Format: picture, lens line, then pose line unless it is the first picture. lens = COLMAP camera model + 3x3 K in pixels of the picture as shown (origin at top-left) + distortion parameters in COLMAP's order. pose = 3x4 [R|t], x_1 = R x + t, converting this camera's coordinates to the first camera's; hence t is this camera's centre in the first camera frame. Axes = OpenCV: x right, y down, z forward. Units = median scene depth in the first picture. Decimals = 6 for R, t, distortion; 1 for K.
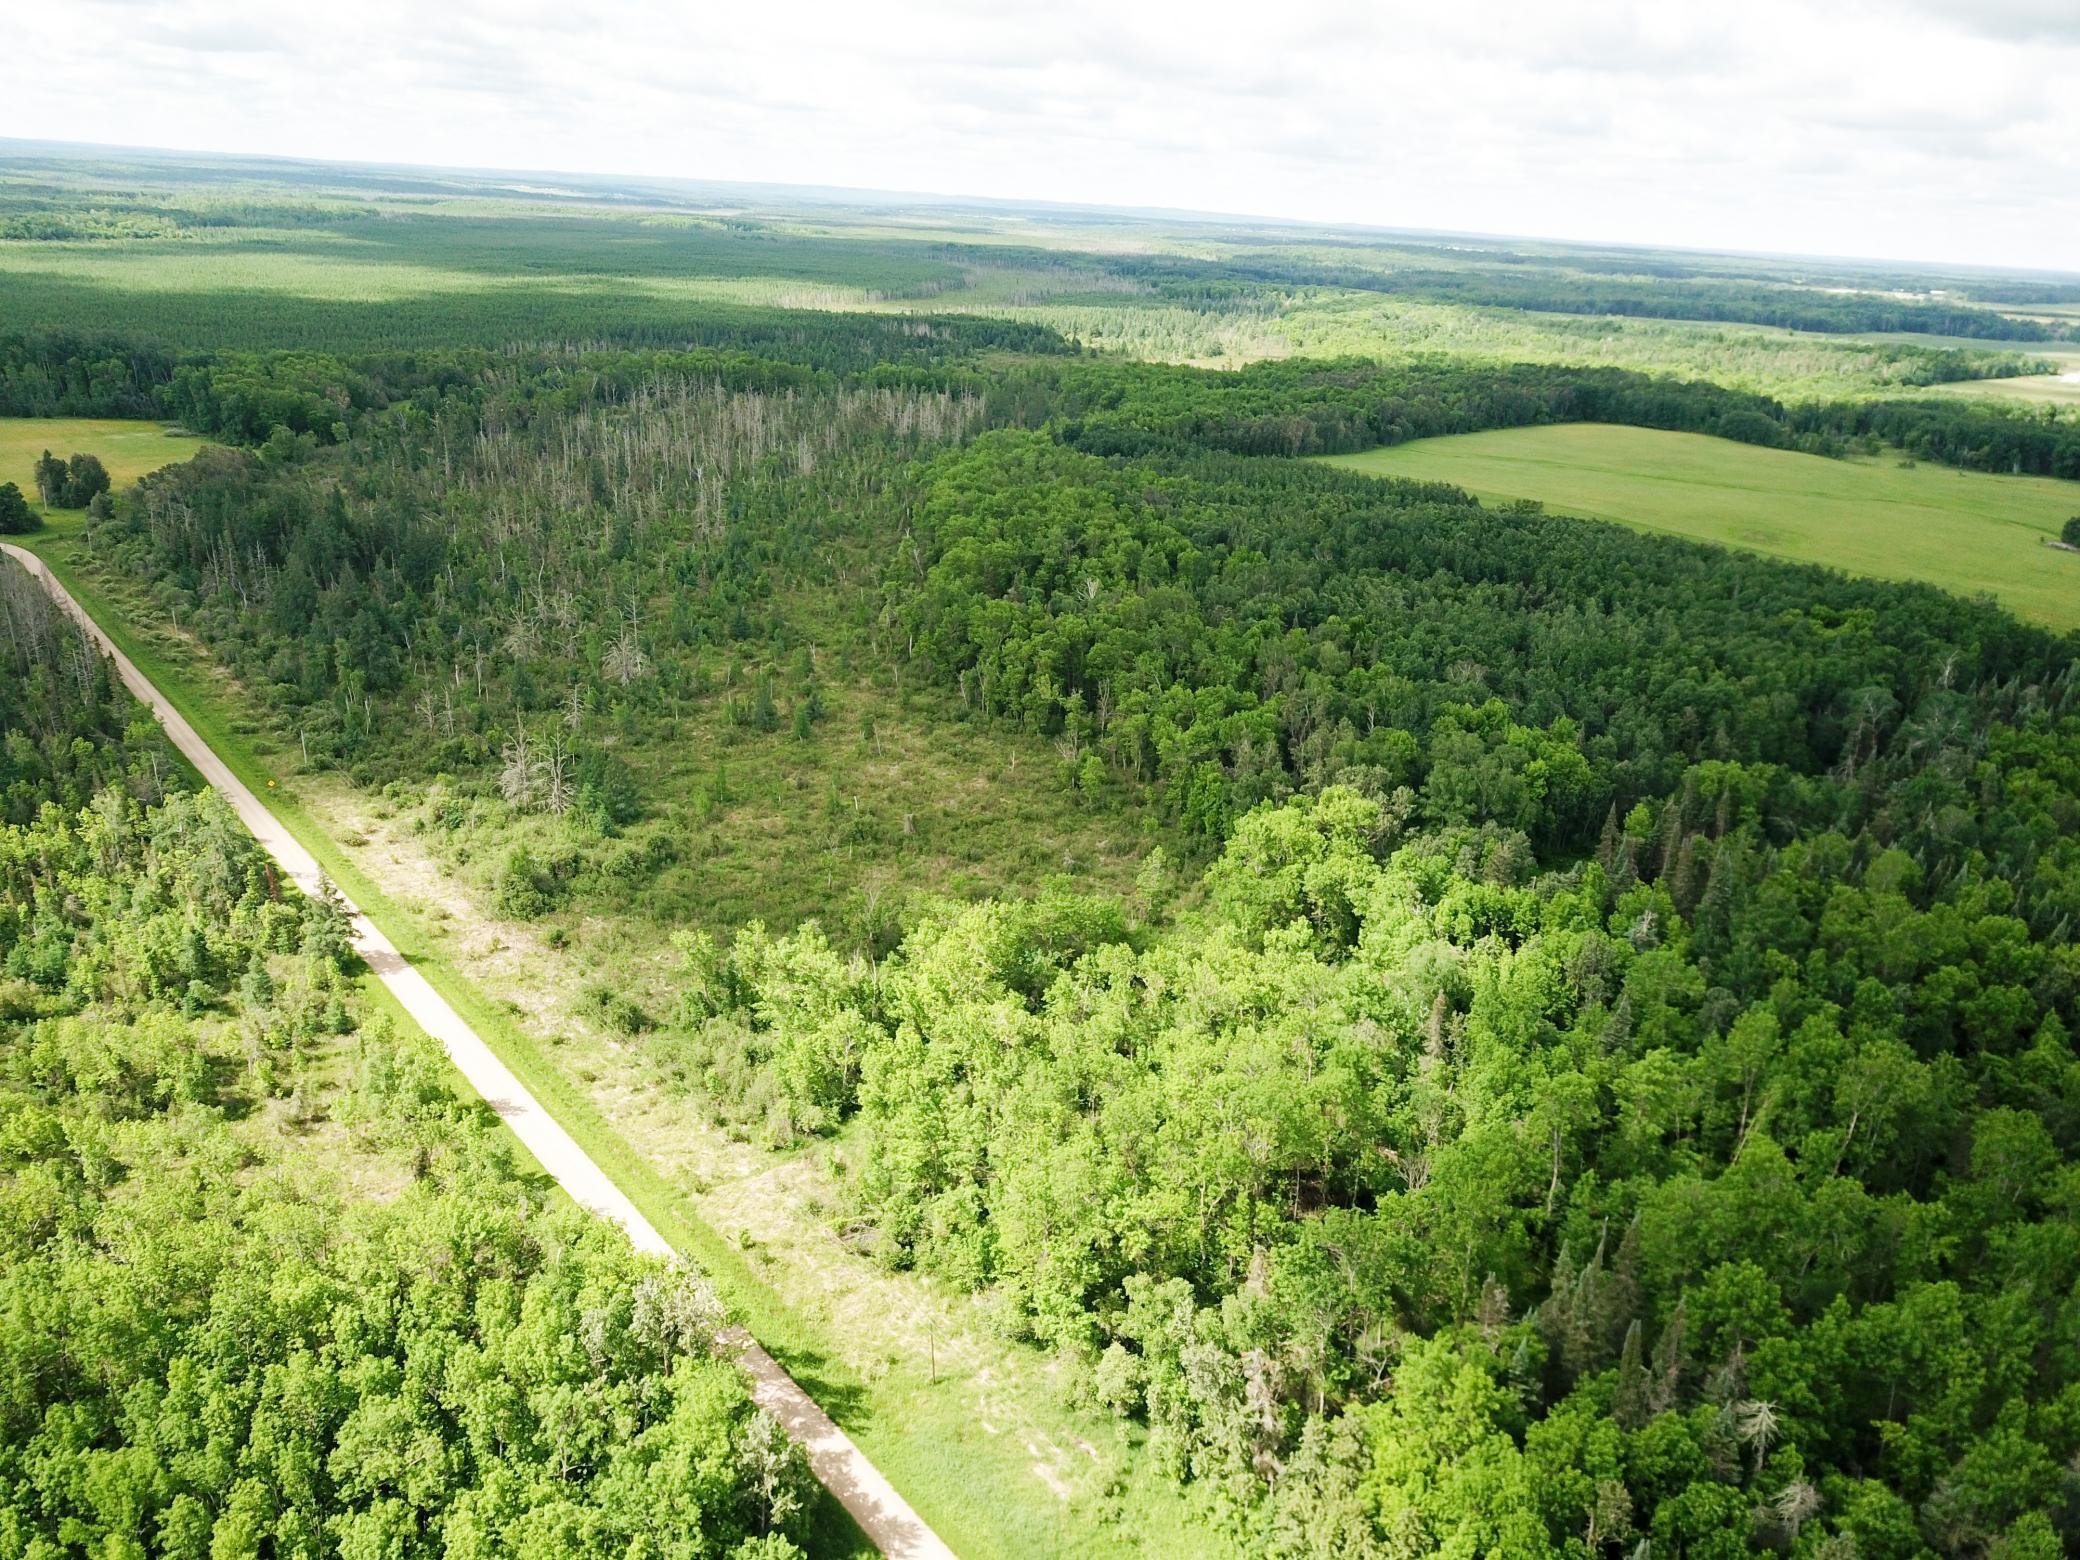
lens RADIAL K [[1588.4, 0, 1008.0], [0, 1588.4, 781.4], [0, 0, 1]] dist [0.014527, -0.008377]
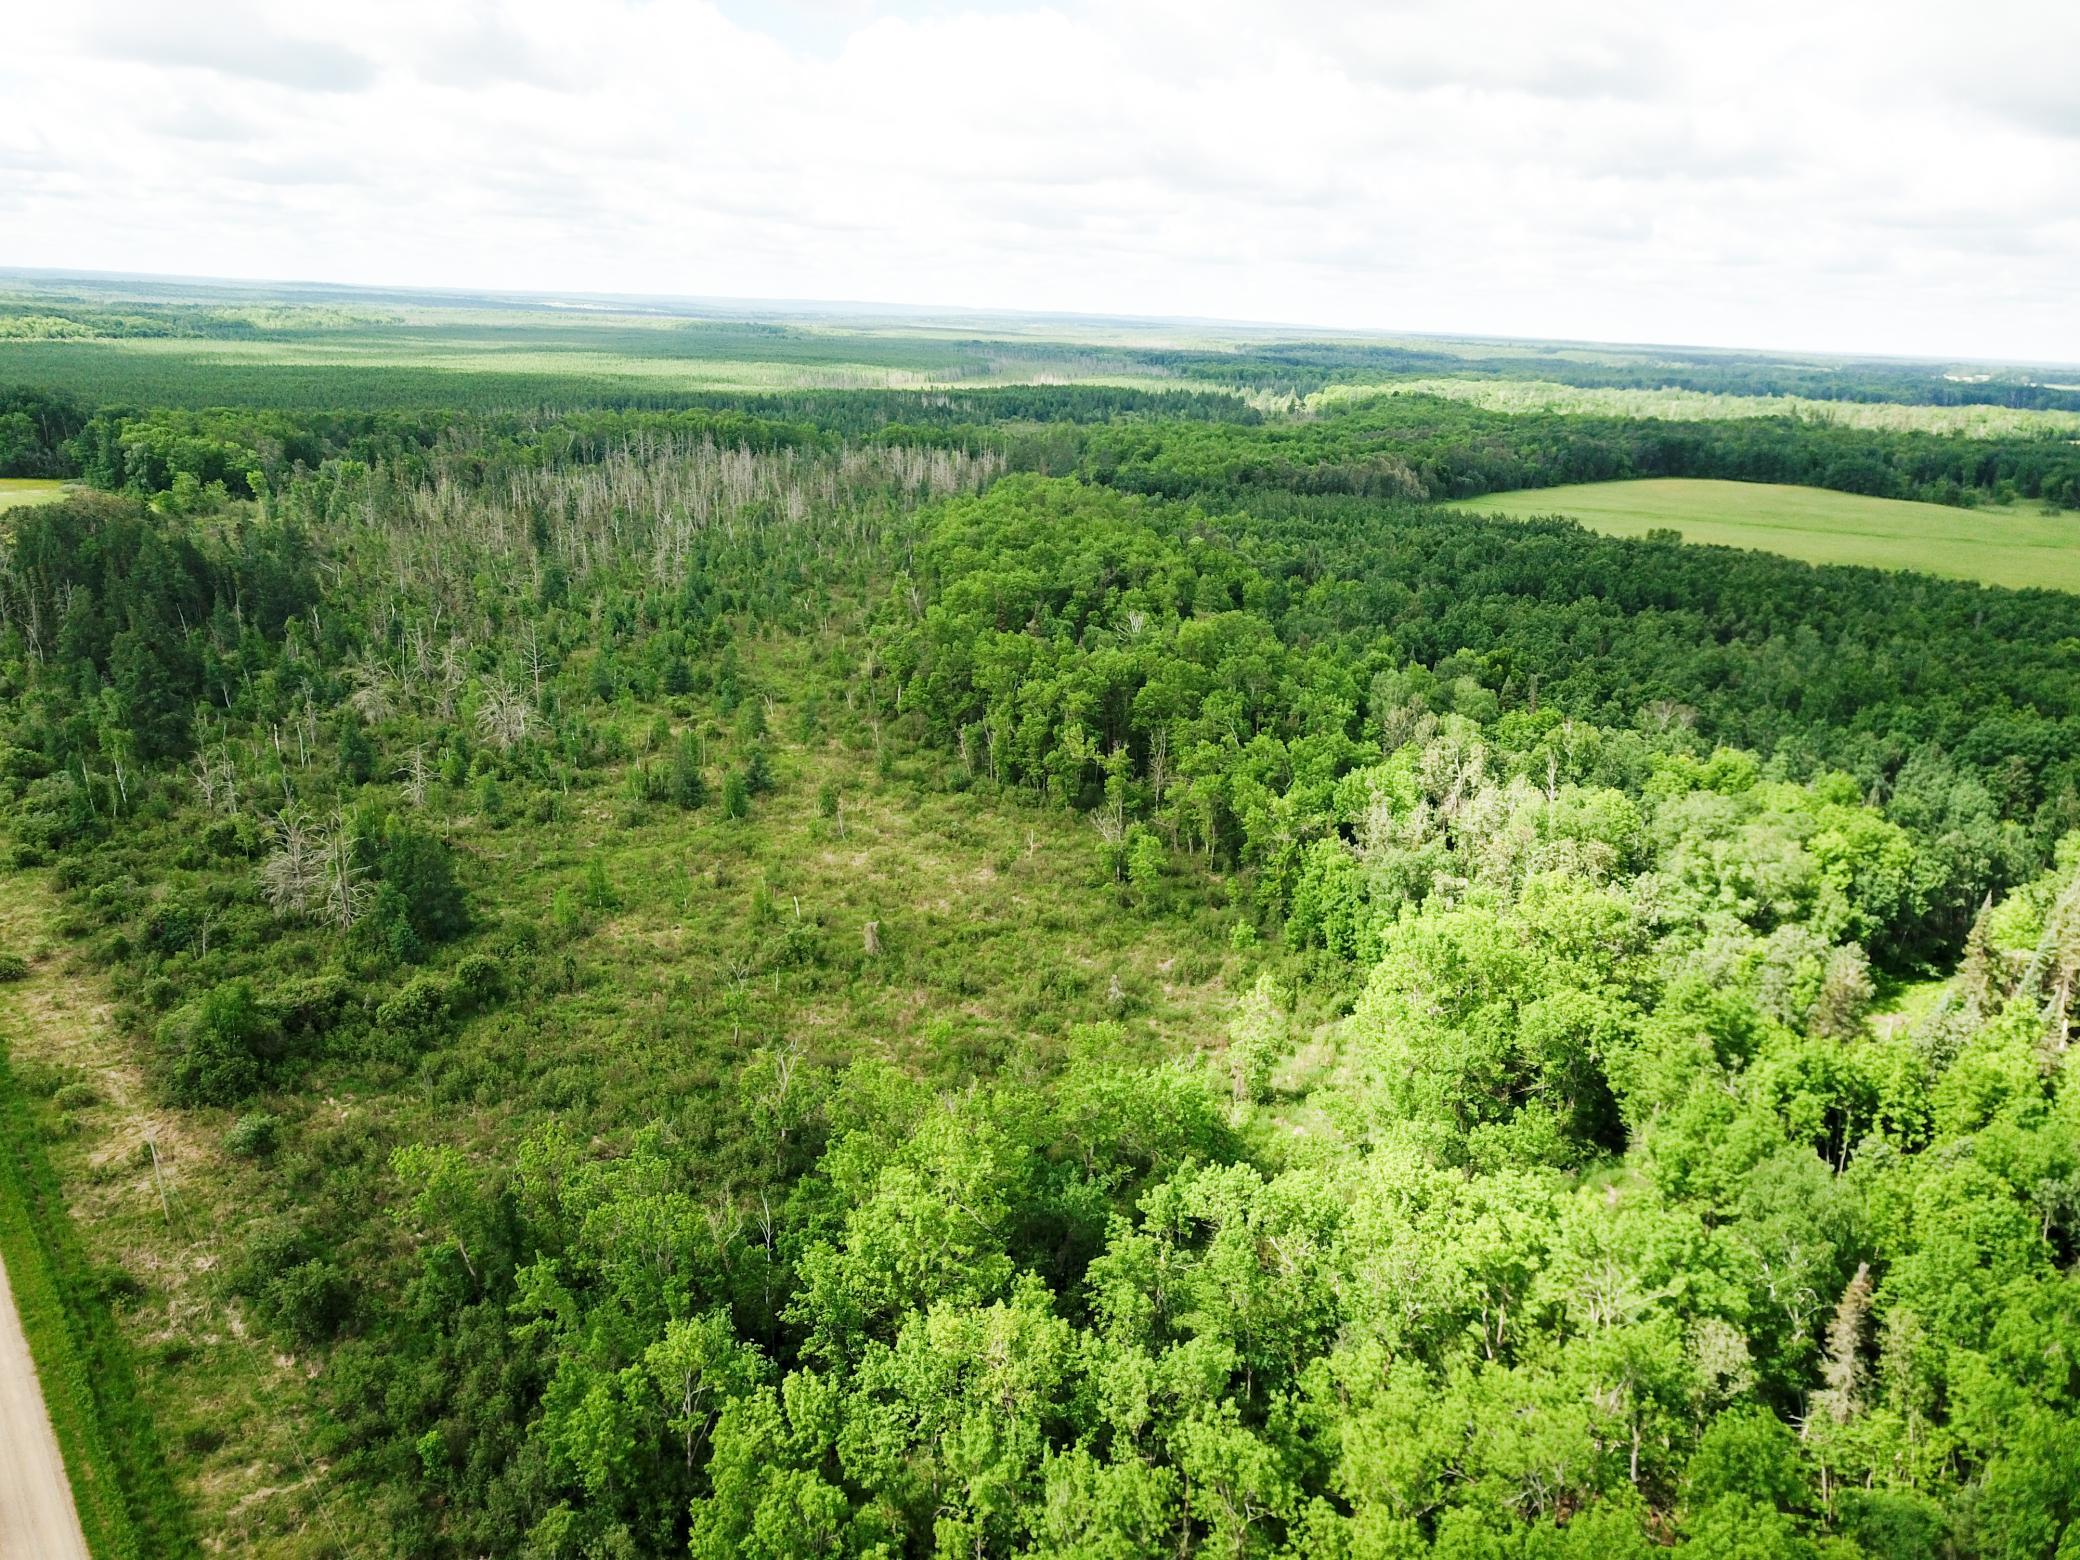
lens RADIAL K [[1588.4, 0, 1008.0], [0, 1588.4, 781.4], [0, 0, 1]] dist [0.014527, -0.008377]
pose [[0.999735, -0.011231, -0.020076, 0.006545], [0.009902, 0.997829, -0.065115, 0.004561], [0.020764, 0.064899, 0.997676, 0.284371]]
